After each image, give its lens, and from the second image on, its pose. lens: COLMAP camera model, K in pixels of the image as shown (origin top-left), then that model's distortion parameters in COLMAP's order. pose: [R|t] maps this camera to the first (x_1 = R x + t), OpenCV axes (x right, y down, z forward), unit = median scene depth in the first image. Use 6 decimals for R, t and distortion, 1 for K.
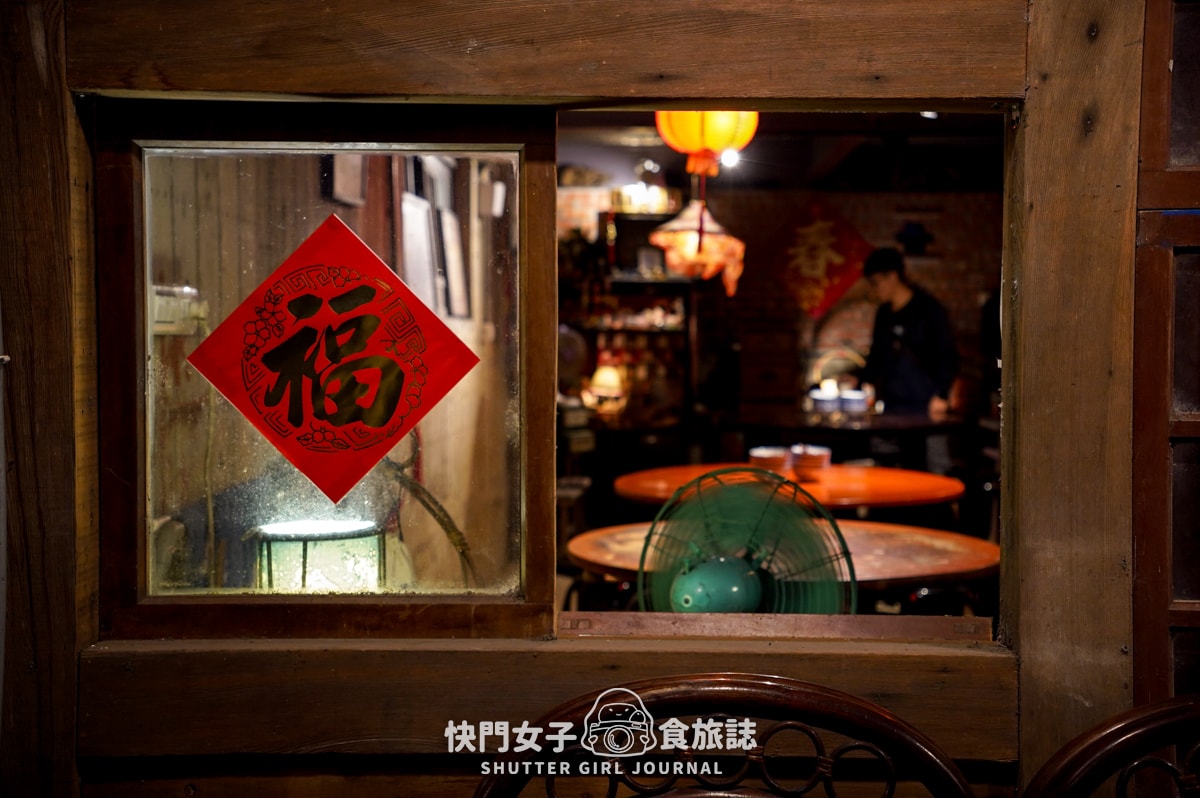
lens RADIAL K [[1636.5, 0, 600.0], [0, 1636.5, 399.0], [0, 0, 1]] dist [0.102087, 0.028279]
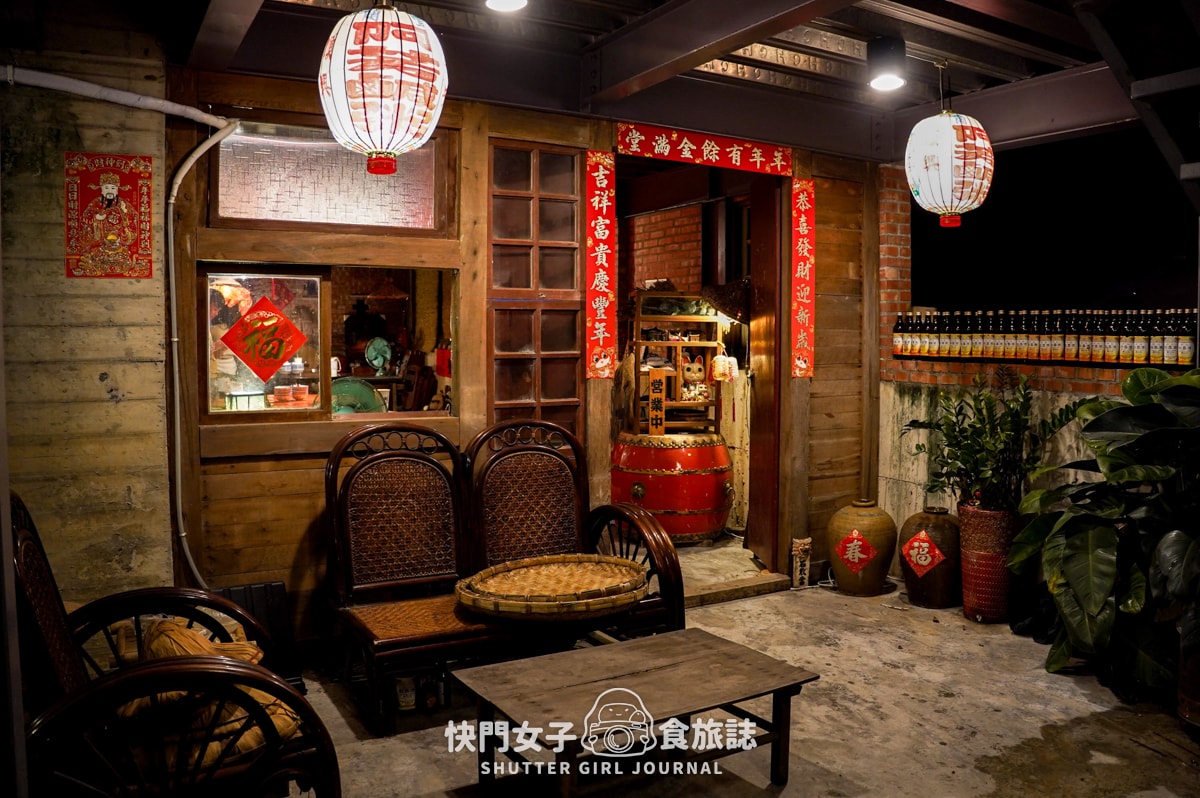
lens RADIAL K [[958.5, 0, 600.0], [0, 958.5, 399.0], [0, 0, 1]] dist [-0.206417, 0.123569]
pose [[0.857475, -0.029514, 0.513679, -0.108498], [0.015760, 0.999392, 0.031112, 0.009539], [-0.514284, -0.018582, 0.857418, -0.189431]]
